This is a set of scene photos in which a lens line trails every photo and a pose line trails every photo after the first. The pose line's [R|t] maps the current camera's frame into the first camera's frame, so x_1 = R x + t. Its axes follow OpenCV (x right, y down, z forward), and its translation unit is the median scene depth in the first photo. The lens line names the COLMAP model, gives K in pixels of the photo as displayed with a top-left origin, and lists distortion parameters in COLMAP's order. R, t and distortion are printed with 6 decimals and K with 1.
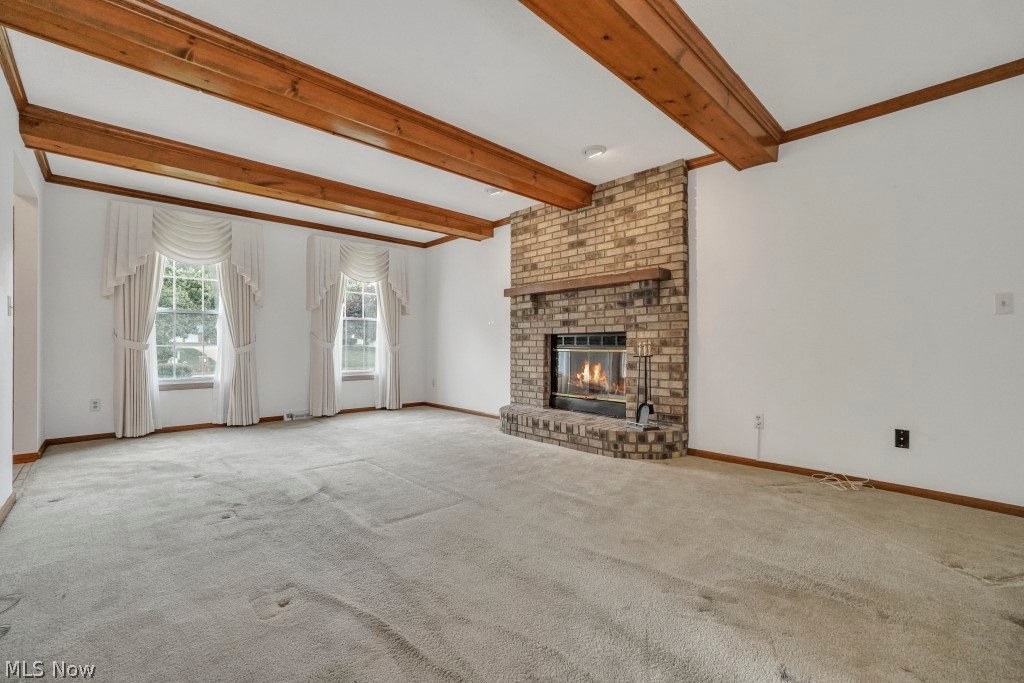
lens RADIAL K [[429.5, 0, 514.8], [0, 429.5, 343.8], [0, 0, 1]] dist [-0.013249, 0.004775]
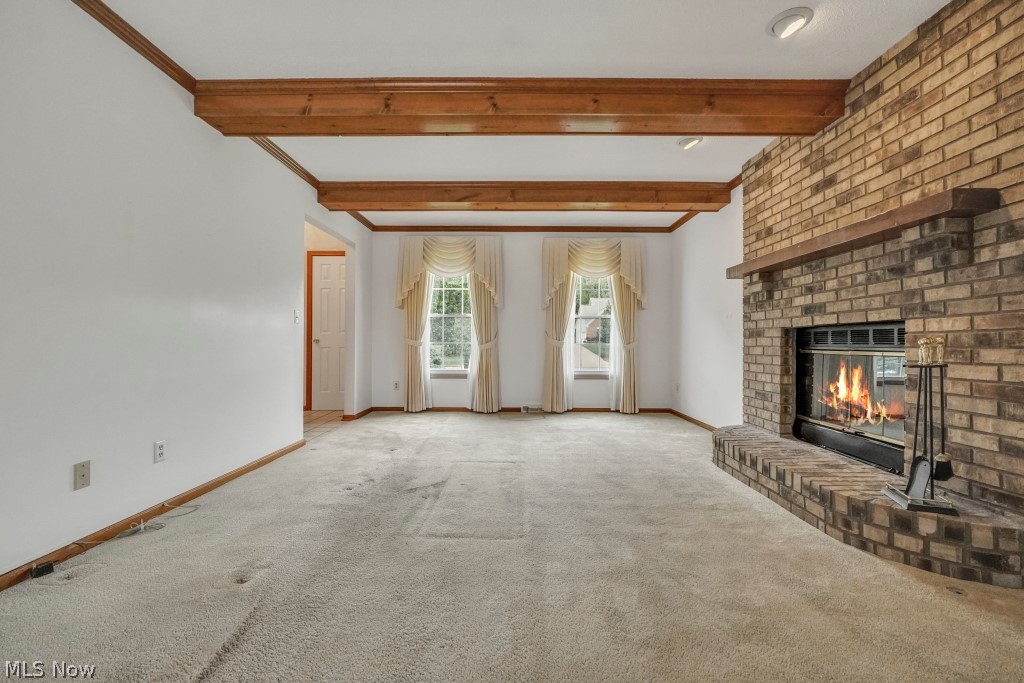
lens RADIAL K [[429.5, 0, 503.9], [0, 429.5, 337.5], [0, 0, 1]] dist [-0.013249, 0.004775]
pose [[0.728820, -0.005992, -0.684679, 0.249954], [-0.001416, 0.999946, -0.010259, 0.000598], [0.684704, 0.008446, 0.728772, 0.240621]]
